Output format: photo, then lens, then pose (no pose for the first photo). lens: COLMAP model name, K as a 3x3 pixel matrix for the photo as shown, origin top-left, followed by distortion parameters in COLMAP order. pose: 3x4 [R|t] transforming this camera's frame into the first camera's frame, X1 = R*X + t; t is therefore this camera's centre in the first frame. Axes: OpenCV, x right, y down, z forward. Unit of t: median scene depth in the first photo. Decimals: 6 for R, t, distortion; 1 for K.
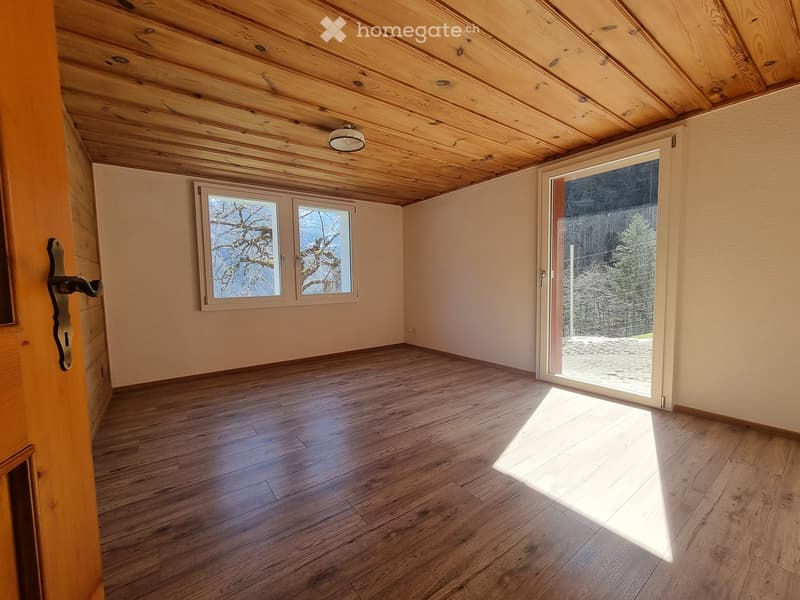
lens RADIAL K [[328.3, 0, 397.6], [0, 328.3, 304.6], [0, 0, 1]] dist [-0.001270, 0.000575]
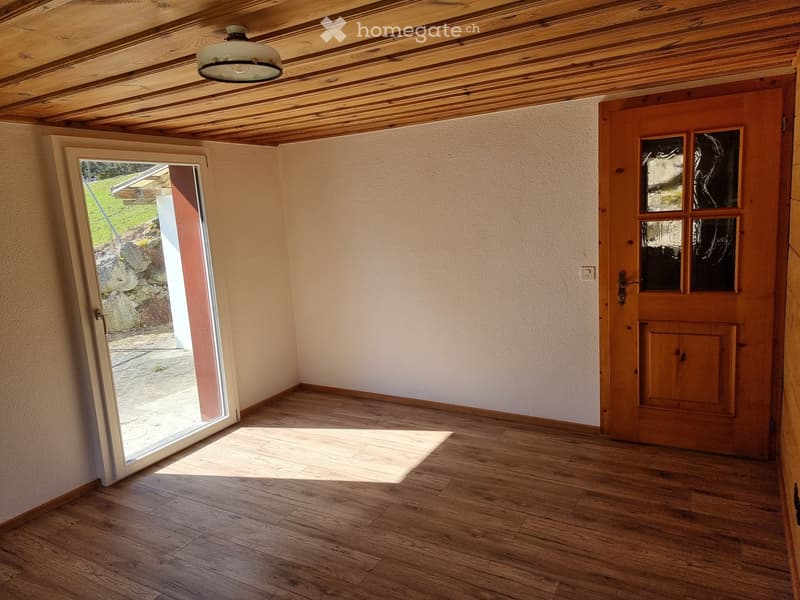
lens RADIAL K [[558.4, 0, 400.2], [0, 558.4, 298.6], [0, 0, 1]] dist [0.036370, -0.006451]
pose [[-0.404301, -0.103894, 0.908706, -1.043495], [0.138466, 0.975123, 0.173094, -0.316384], [-0.904084, 0.195807, -0.379857, 1.277308]]
